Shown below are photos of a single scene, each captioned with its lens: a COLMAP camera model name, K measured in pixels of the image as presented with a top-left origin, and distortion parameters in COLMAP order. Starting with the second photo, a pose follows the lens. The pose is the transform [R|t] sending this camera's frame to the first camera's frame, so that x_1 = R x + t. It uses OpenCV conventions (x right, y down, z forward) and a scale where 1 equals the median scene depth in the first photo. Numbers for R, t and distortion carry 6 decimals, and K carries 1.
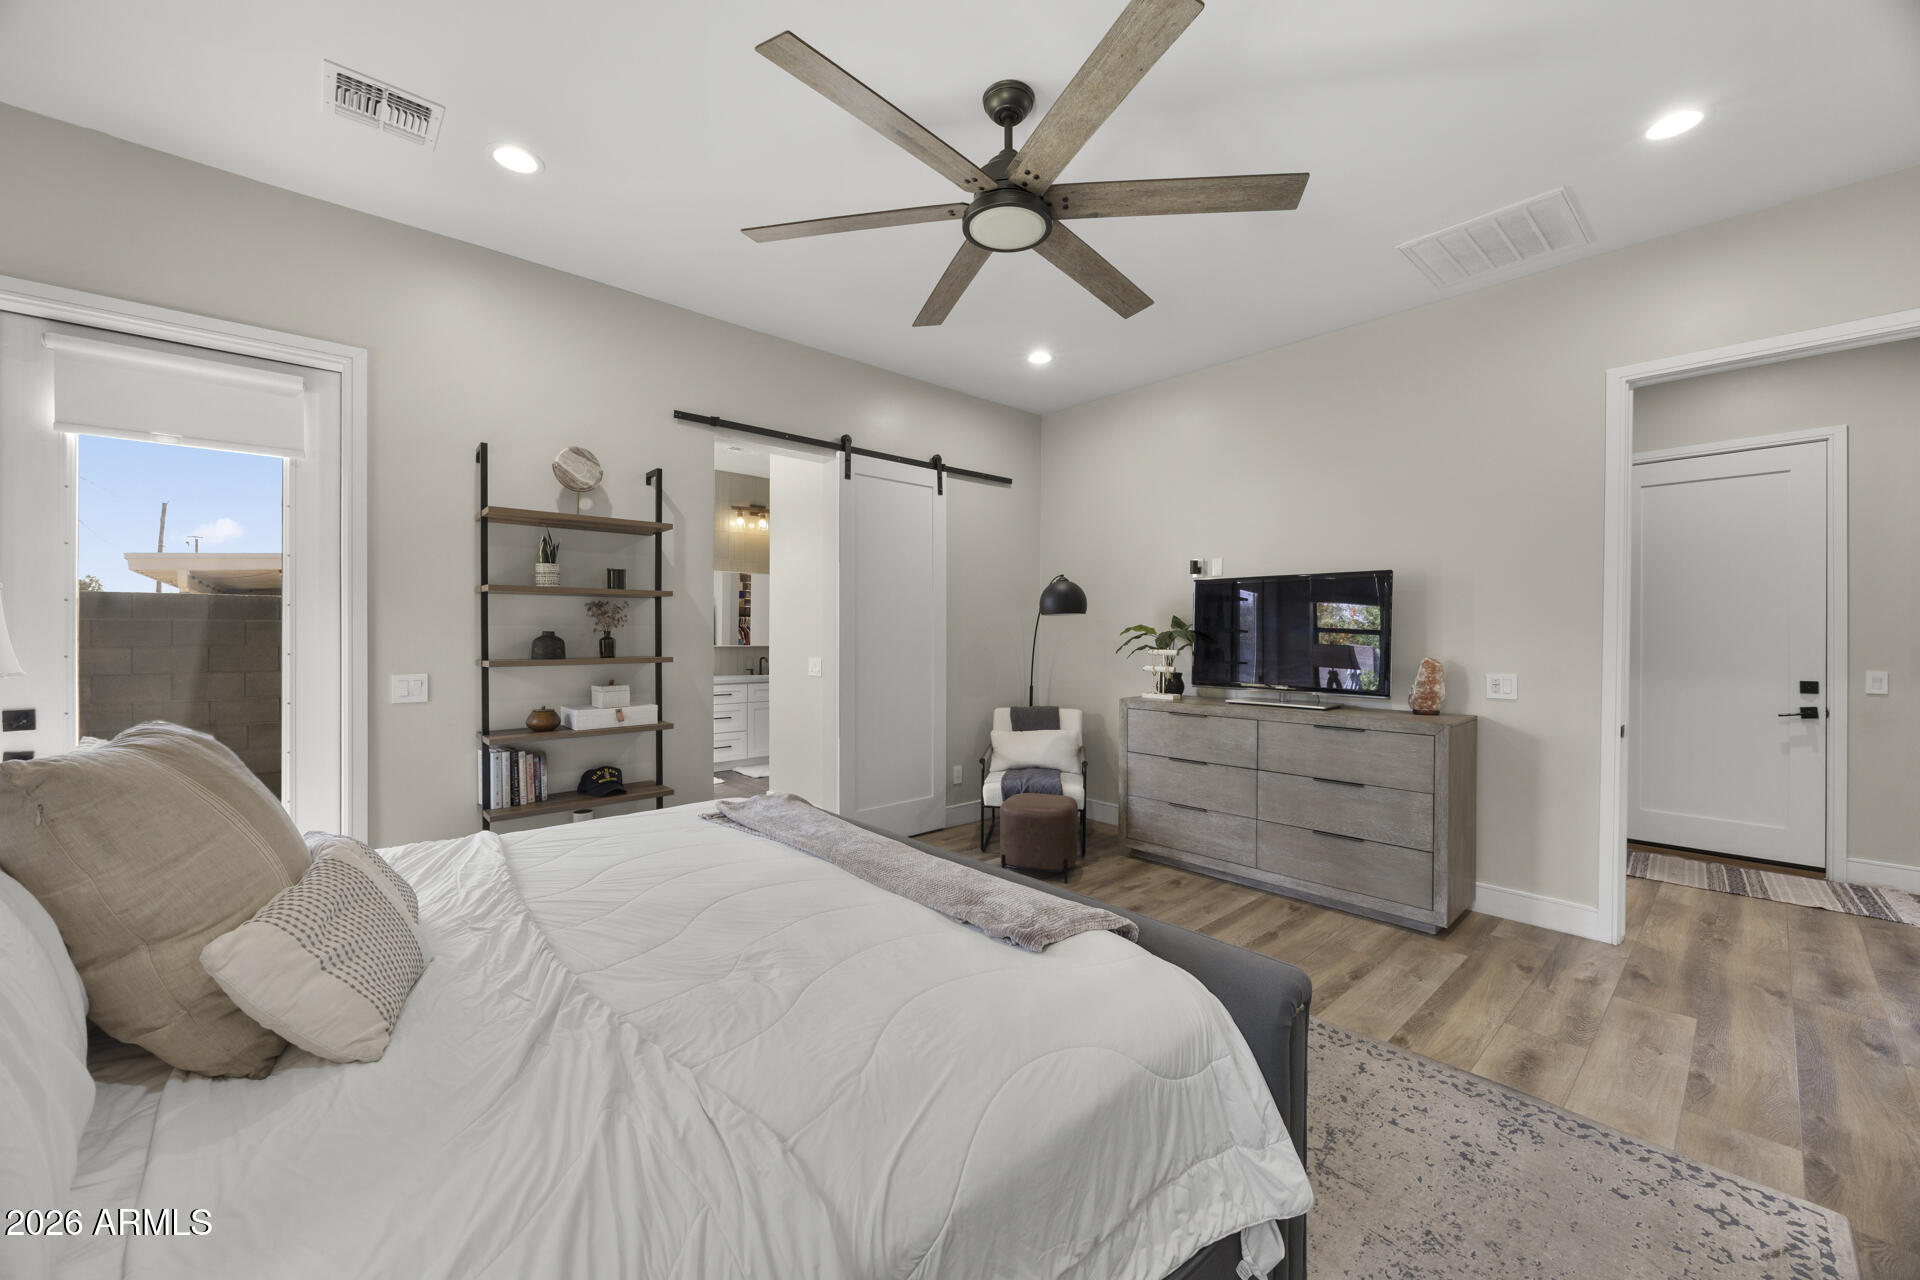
lens RADIAL K [[737.4, 0, 960.0], [0, 737.4, 640.0], [0, 0, 1]] dist [-0.000051, 0.000023]
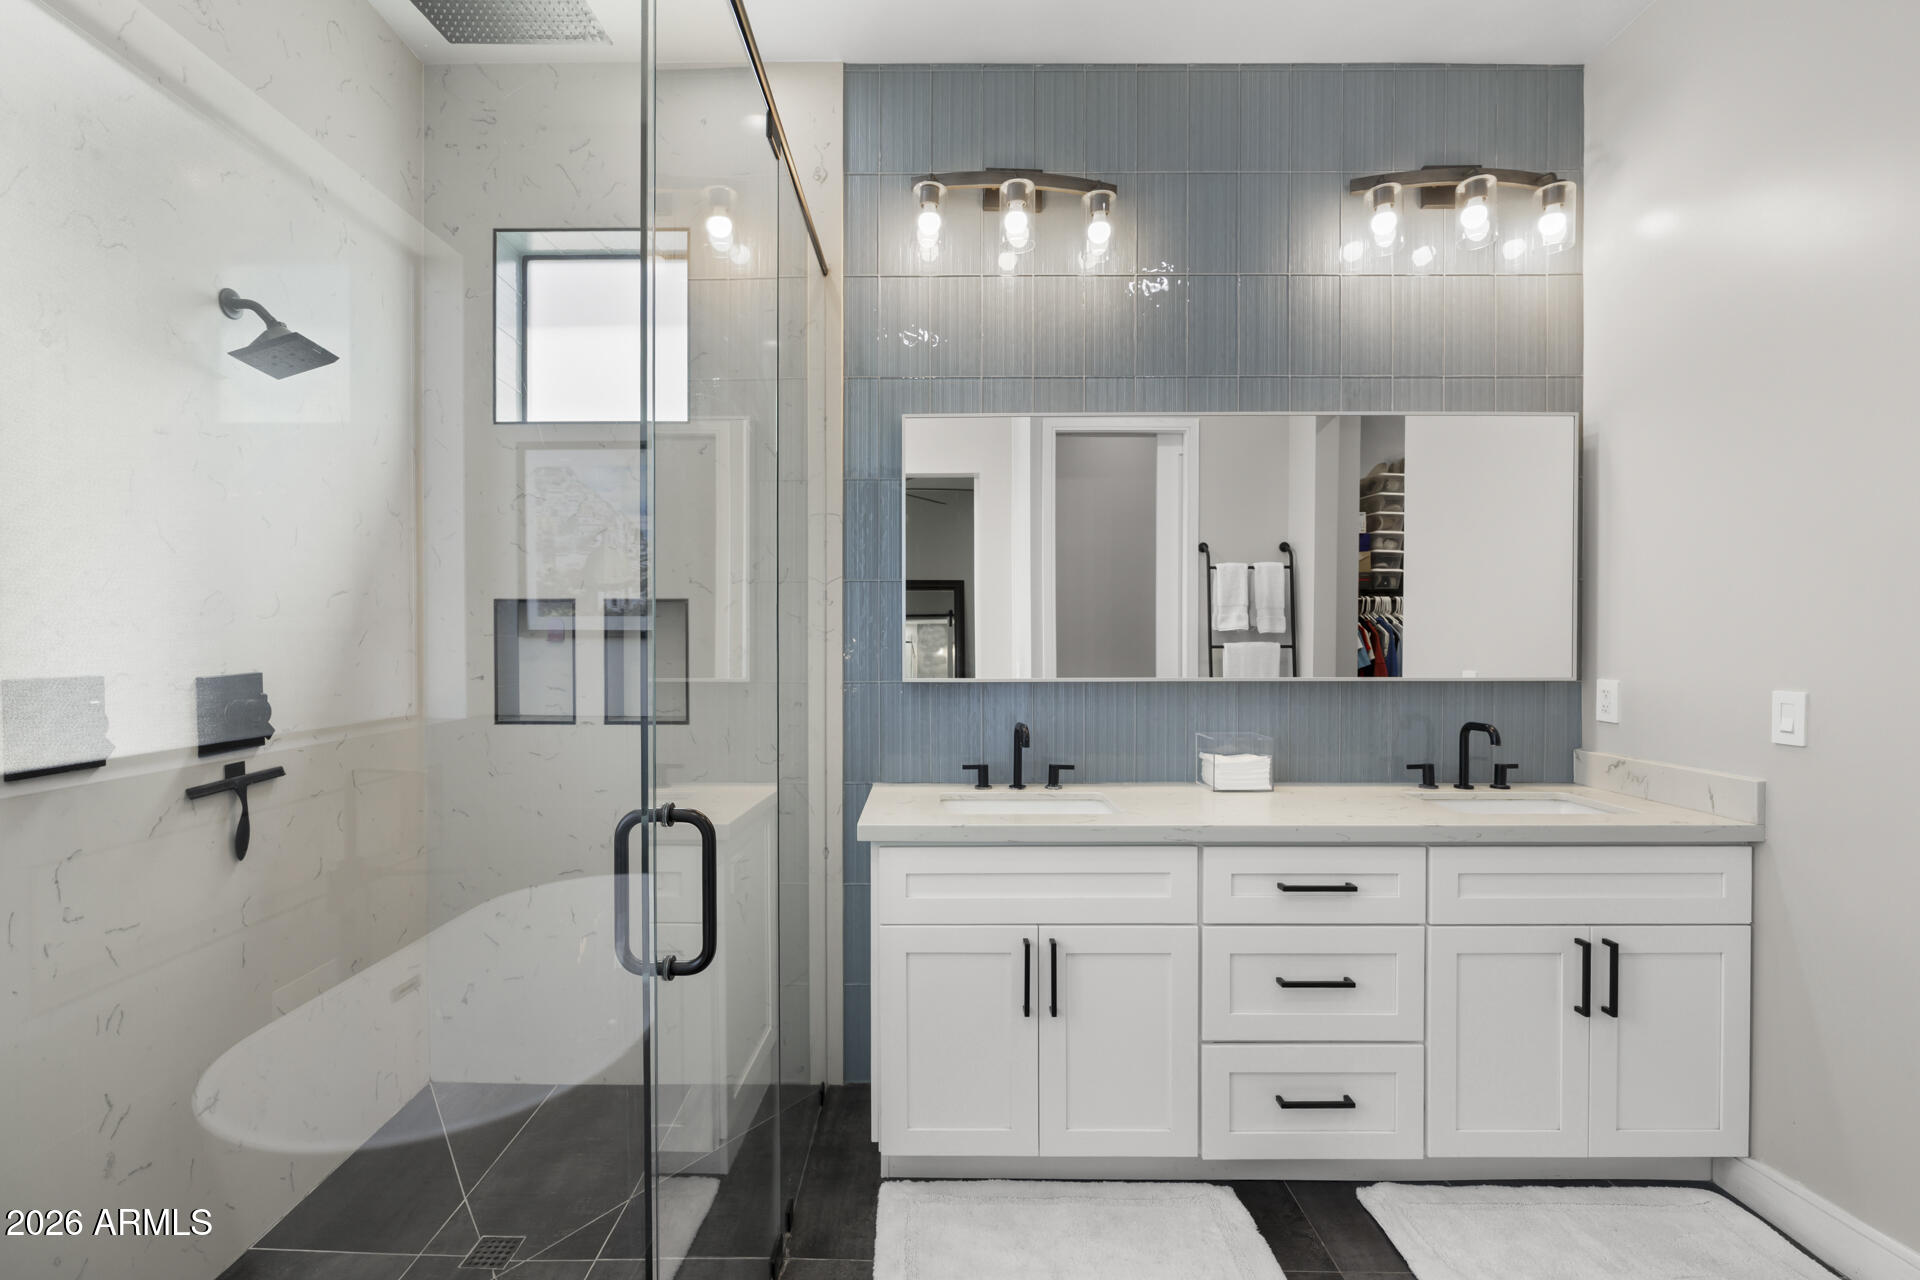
lens RADIAL K [[879.1, 0, 960.0], [0, 879.1, 640.0], [0, 0, 1]] dist [-0.029877, -0.000290]
pose [[0.765806, -0.007136, -0.643032, -0.247879], [0.006487, 0.999973, -0.003372, -0.010698], [0.643039, -0.001589, 0.765832, 0.763424]]
